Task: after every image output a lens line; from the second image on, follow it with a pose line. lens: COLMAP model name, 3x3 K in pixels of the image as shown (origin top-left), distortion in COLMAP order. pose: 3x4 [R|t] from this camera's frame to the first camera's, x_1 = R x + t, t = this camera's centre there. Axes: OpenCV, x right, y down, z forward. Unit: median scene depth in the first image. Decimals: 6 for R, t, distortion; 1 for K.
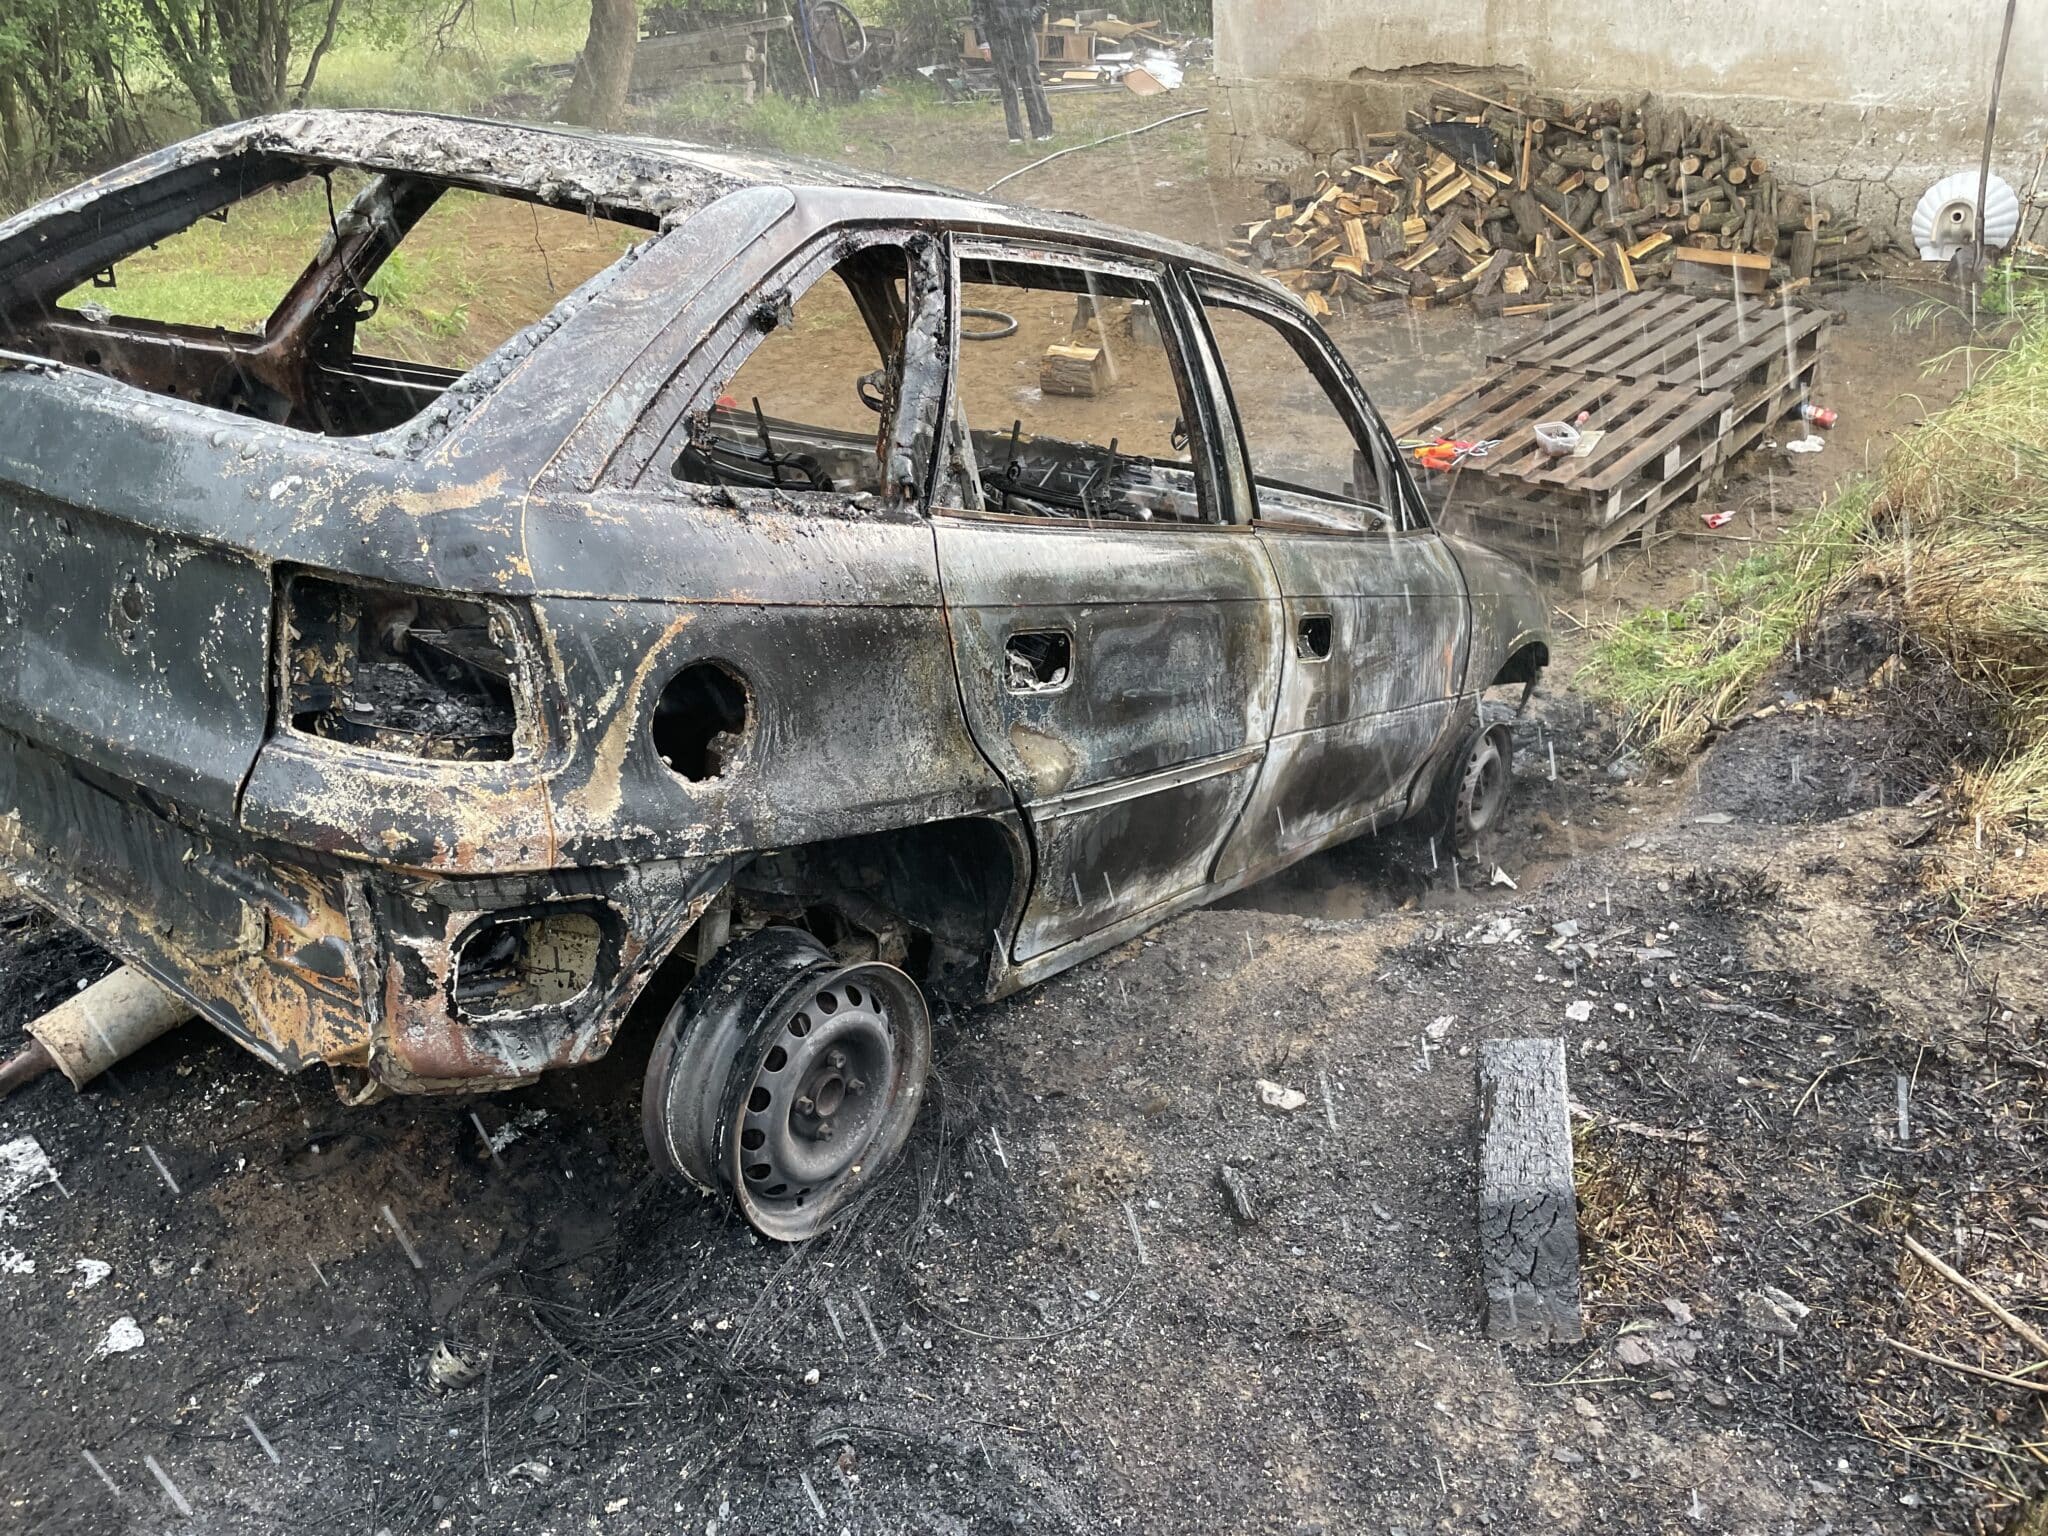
lens RADIAL K [[1502.4, 0, 1031.0], [0, 1502.4, 782.1], [0, 0, 1]] dist [0.003612, -0.026182]
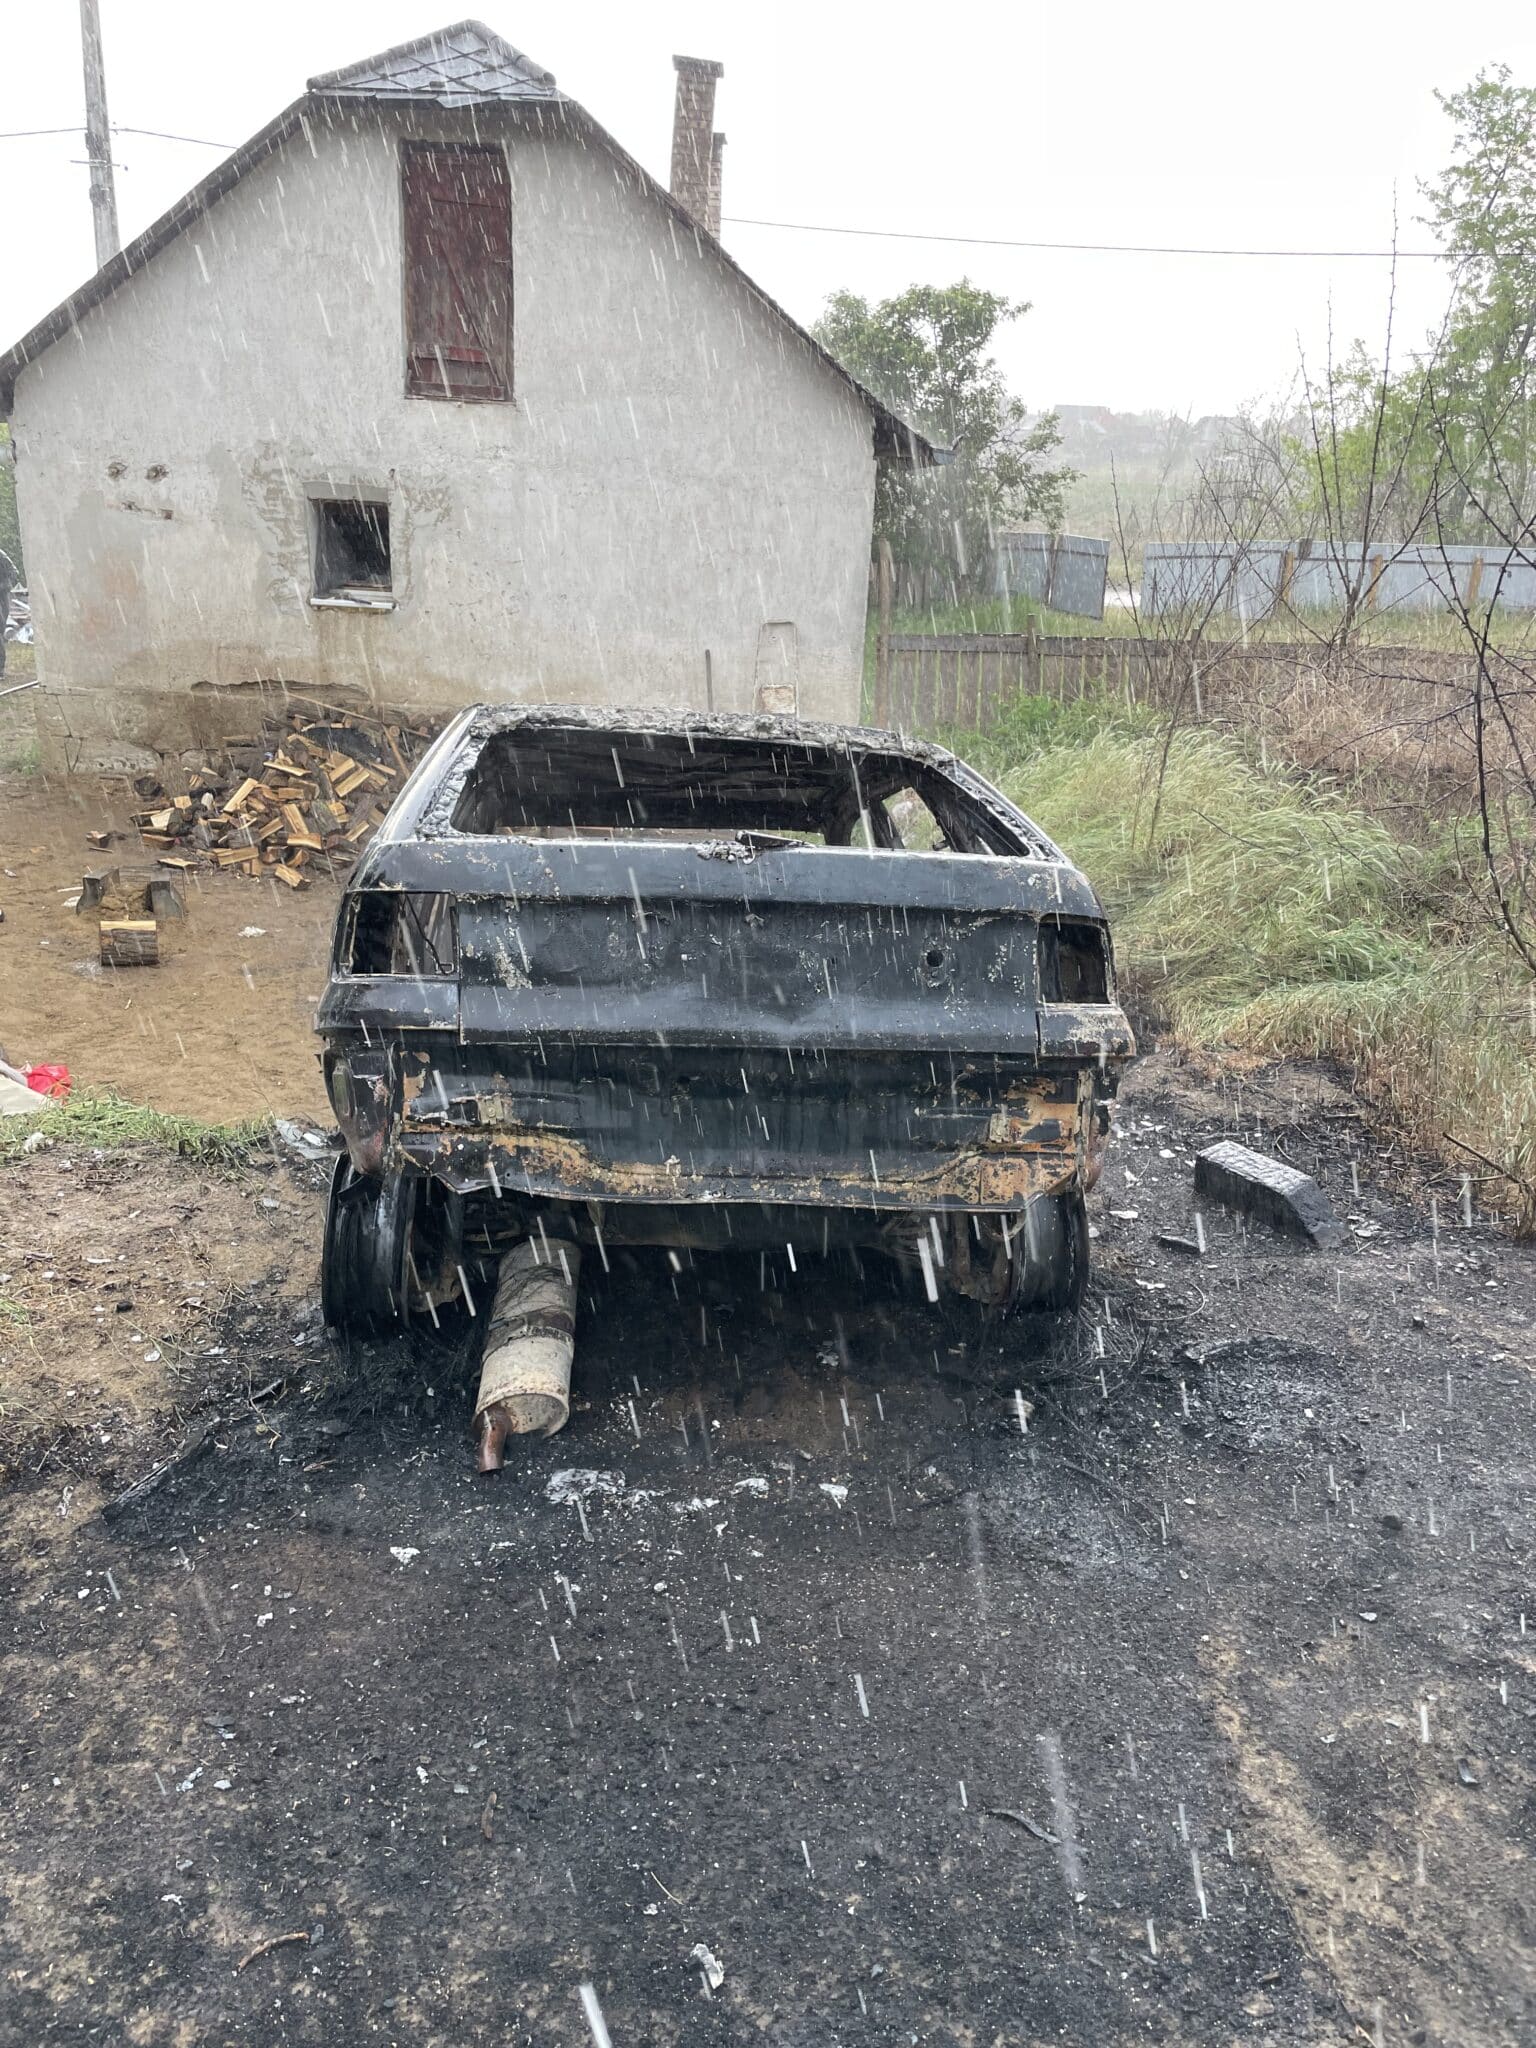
lens RADIAL K [[1502.4, 0, 768.0], [0, 1502.4, 1024.0], [0, 0, 1]] dist [0.003612, -0.026182]
pose [[0.714193, -0.120466, 0.689505, -0.338873], [0.270218, 0.956164, -0.112837, 0.018209], [-0.645687, 0.266904, 0.715438, -0.024410]]
